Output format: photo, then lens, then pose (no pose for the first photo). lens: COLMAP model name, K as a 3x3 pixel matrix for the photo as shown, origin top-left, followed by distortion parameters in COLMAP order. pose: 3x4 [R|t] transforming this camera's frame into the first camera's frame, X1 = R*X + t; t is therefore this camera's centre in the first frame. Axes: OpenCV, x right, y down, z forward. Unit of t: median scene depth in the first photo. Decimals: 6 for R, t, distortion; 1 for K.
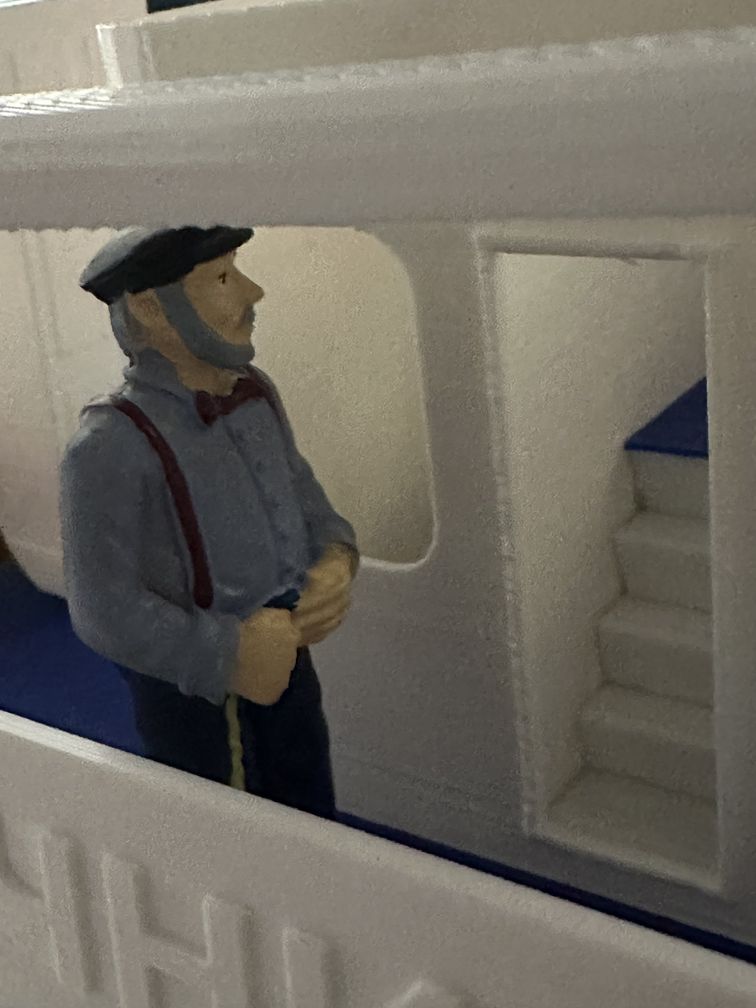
lens RADIAL K [[1425.3, 0, 377.6], [0, 1425.3, 501.1], [0, 0, 1]] dist [0.001119, 0.000000]
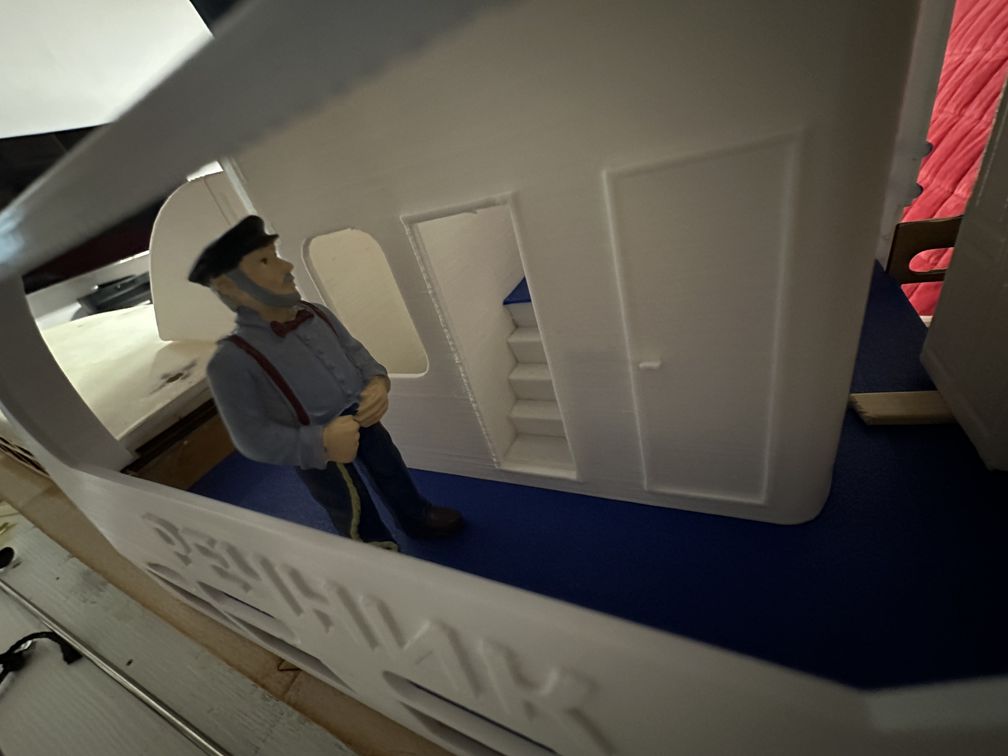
lens RADIAL K [[404.6, 0, 496.0], [0, 404.6, 378.4], [0, 0, 1]] dist [-0.007168, 0.000362]
pose [[0.973403, -0.225029, 0.043003, 0.129554], [0.218811, 0.968779, 0.116568, 0.001993], [-0.067892, -0.104058, 0.992251, 0.398369]]
